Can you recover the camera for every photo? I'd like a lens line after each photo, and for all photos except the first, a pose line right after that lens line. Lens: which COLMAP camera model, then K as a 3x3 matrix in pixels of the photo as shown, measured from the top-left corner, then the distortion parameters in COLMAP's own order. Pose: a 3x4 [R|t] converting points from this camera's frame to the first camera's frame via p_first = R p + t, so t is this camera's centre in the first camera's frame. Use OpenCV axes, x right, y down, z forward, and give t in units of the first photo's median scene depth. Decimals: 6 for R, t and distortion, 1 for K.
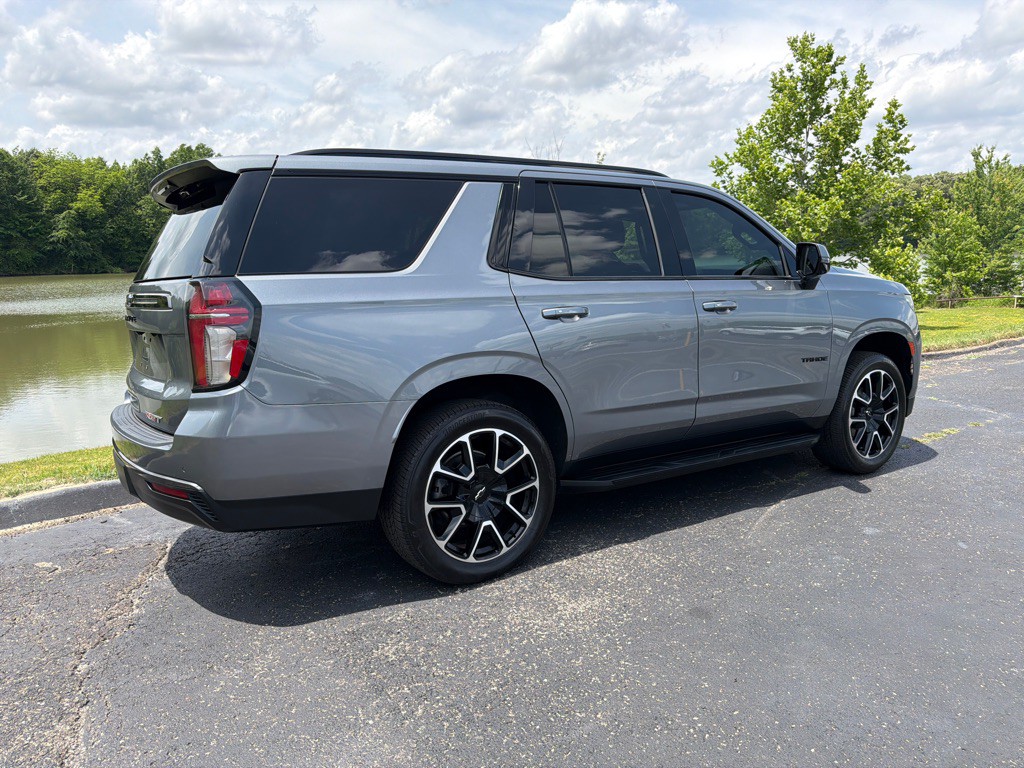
lens RADIAL K [[742.3, 0, 513.5], [0, 742.3, 385.3], [0, 0, 1]] dist [0.022286, -0.012408]
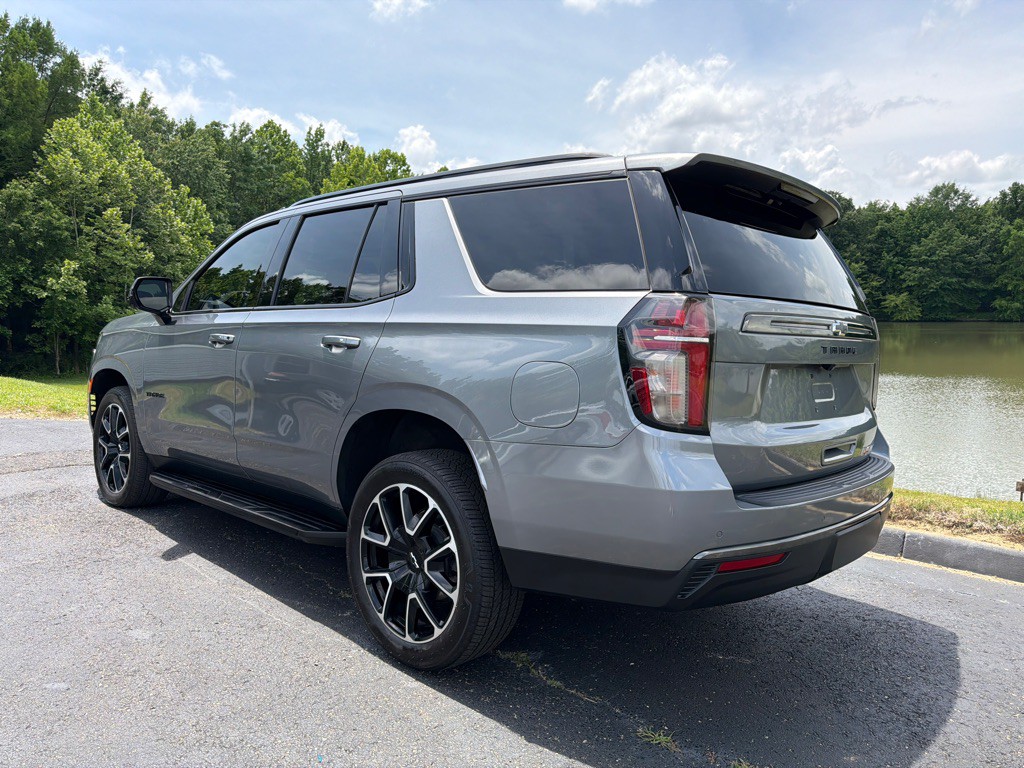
lens RADIAL K [[736.8, 0, 510.1], [0, 736.8, 392.7], [0, 0, 1]] dist [0.046187, -0.049750]
pose [[0.228059, 0.125977, -0.965463, 0.996169], [-0.173478, 0.980985, 0.087024, -0.144761], [0.958068, 0.147640, 0.245576, 0.879428]]
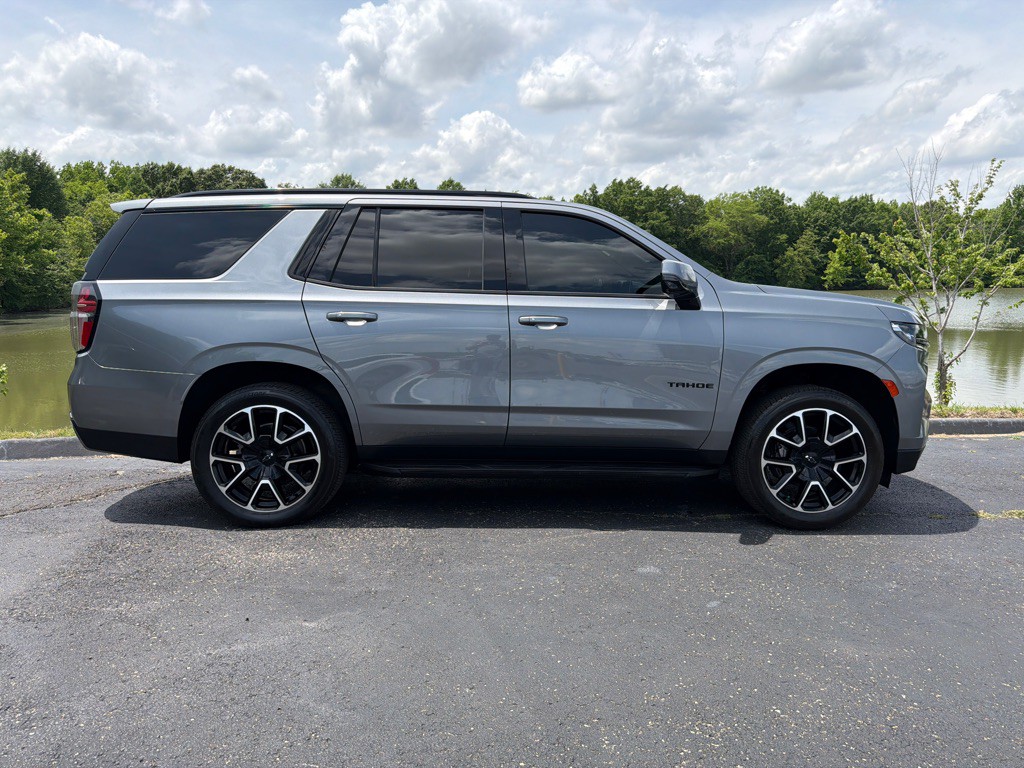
lens RADIAL K [[736.8, 0, 506.9], [0, 736.8, 390.1], [0, 0, 1]] dist [0.046187, -0.049750]
pose [[0.845592, 0.088698, -0.526409, 0.615682], [-0.102881, 0.994691, 0.002339, -0.008271], [0.523821, 0.052180, 0.850228, 0.090516]]
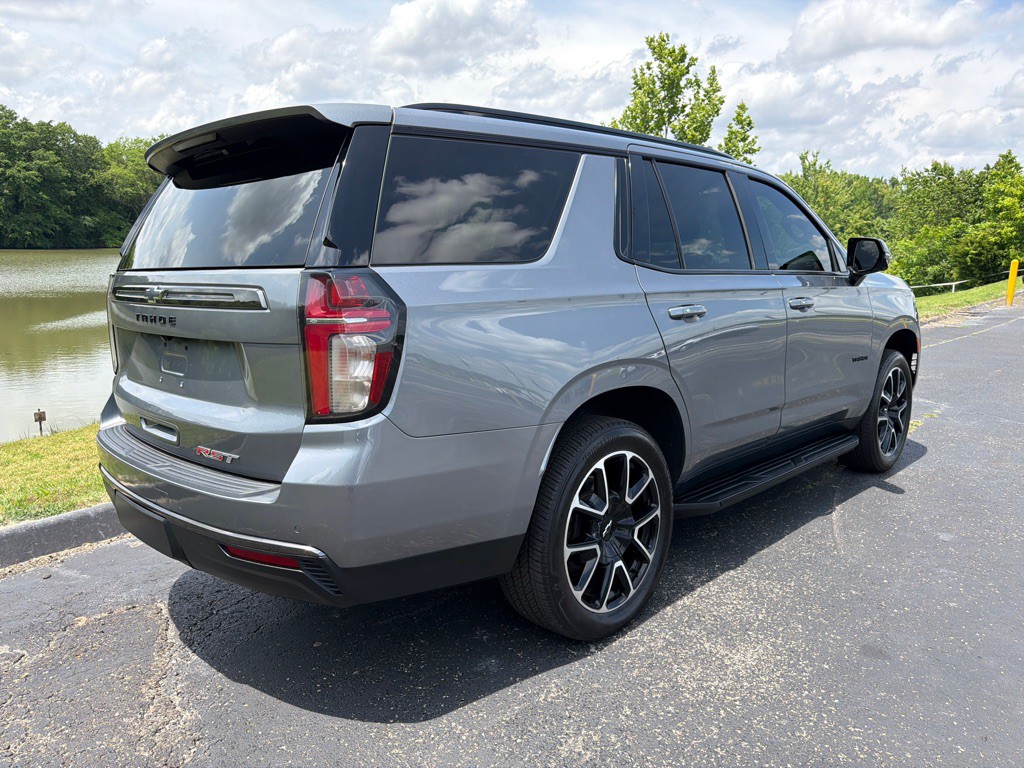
lens RADIAL K [[736.8, 0, 515.4], [0, 736.8, 380.3], [0, 0, 1]] dist [0.046187, -0.049750]
pose [[0.979114, -0.015857, 0.202691, -0.202889], [0.013483, 0.999823, 0.013087, -0.021930], [-0.202863, -0.010081, 0.979155, 0.132361]]
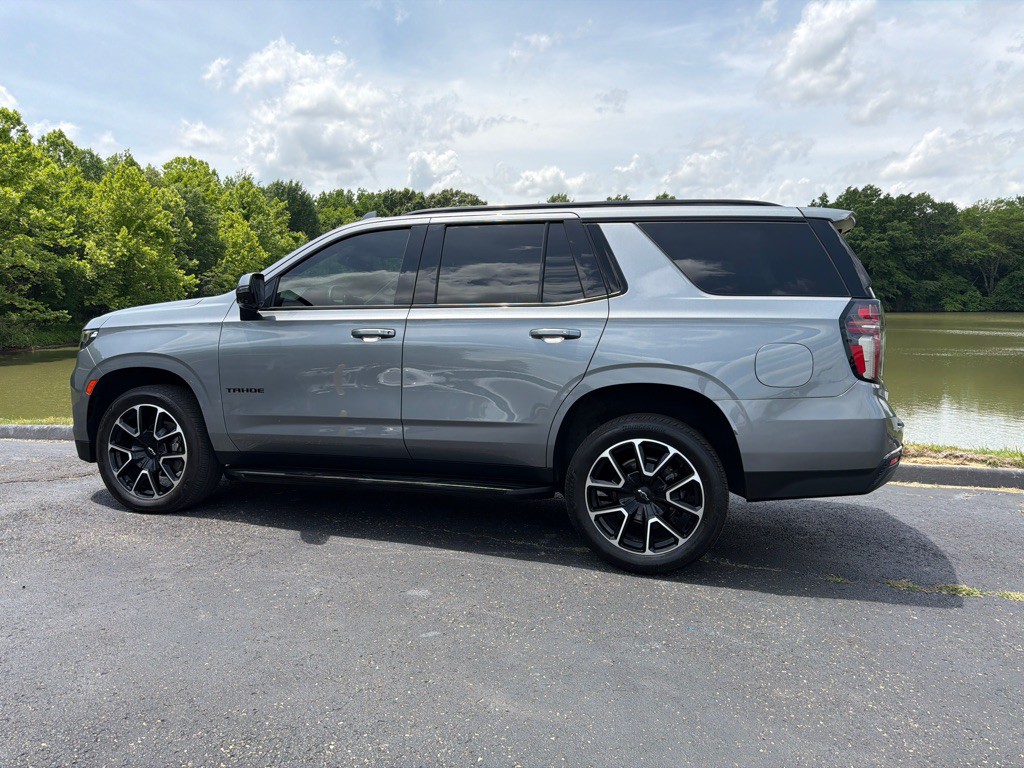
lens RADIAL K [[736.8, 0, 503.3], [0, 736.8, 389.7], [0, 0, 1]] dist [0.046187, -0.049750]
pose [[0.645953, 0.112511, -0.755040, 0.917272], [-0.149021, 0.988635, 0.019829, -0.060053], [0.748690, 0.099708, 0.655379, 0.367276]]
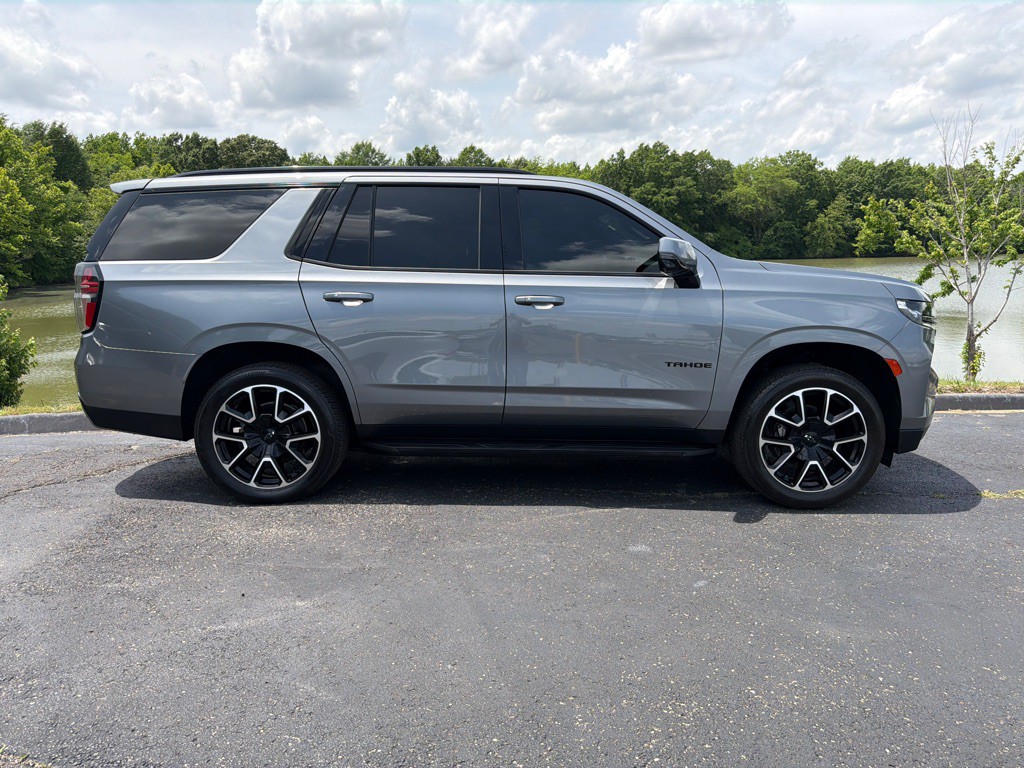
lens RADIAL K [[736.8, 0, 510.8], [0, 736.8, 396.7], [0, 0, 1]] dist [0.046187, -0.049750]
pose [[0.826806, 0.115561, -0.550488, 0.646120], [-0.101431, 0.993256, 0.056165, -0.023040], [0.553266, 0.009399, 0.832952, 0.107795]]
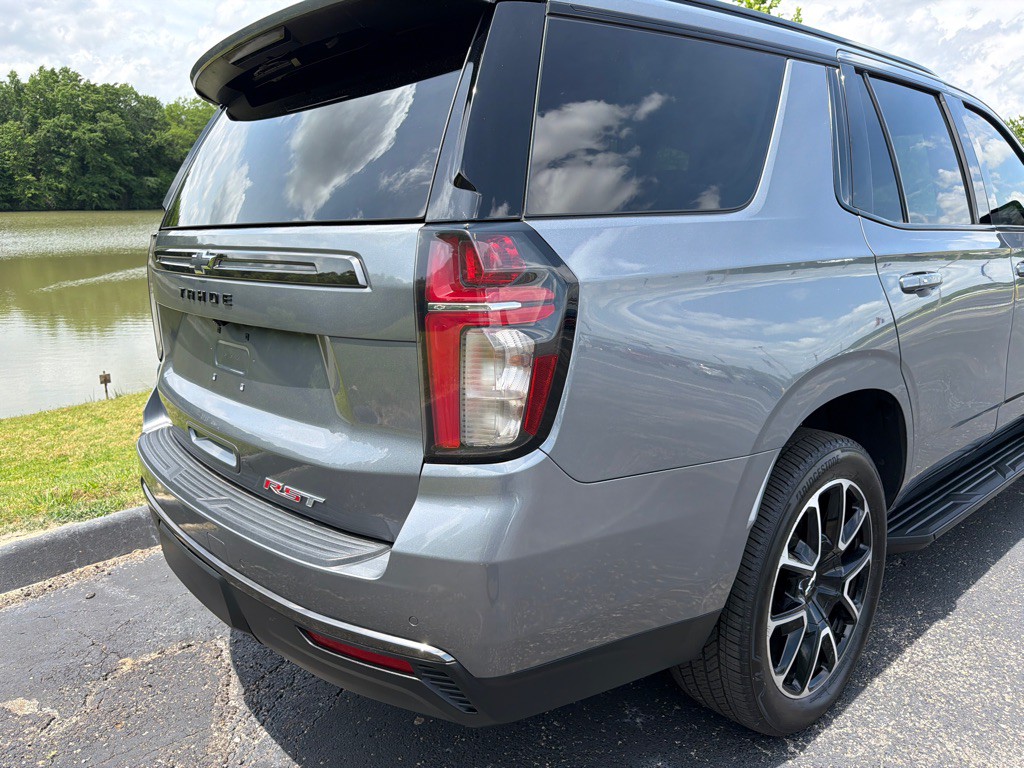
lens RADIAL K [[736.8, 0, 518.5], [0, 736.8, 380.8], [0, 0, 1]] dist [0.046187, -0.049750]
pose [[0.990554, -0.017621, 0.135985, -0.235321], [0.008637, 0.997757, 0.066374, -0.040700], [-0.136850, -0.064573, 0.988485, 0.283709]]
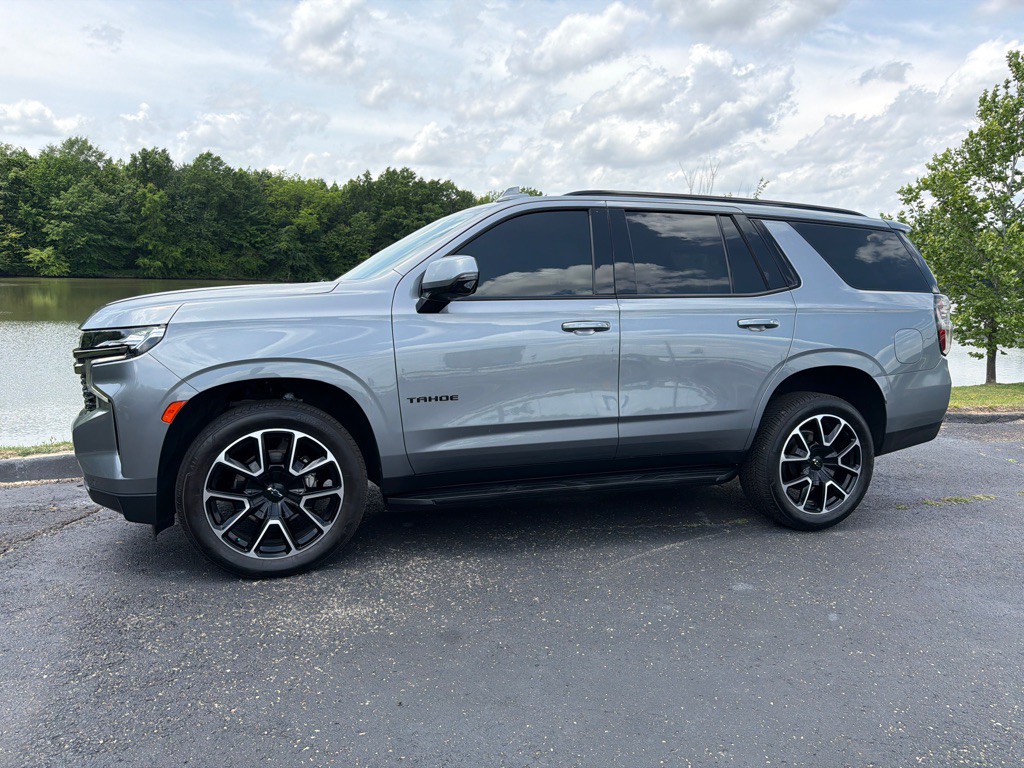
lens RADIAL K [[736.8, 0, 515.5], [0, 736.8, 385.5], [0, 0, 1]] dist [0.046187, -0.049750]
pose [[0.969355, 0.079134, -0.232571, 0.319914], [-0.086237, 0.996063, -0.020515, -0.003863], [0.230032, 0.039943, 0.972363, 0.055847]]
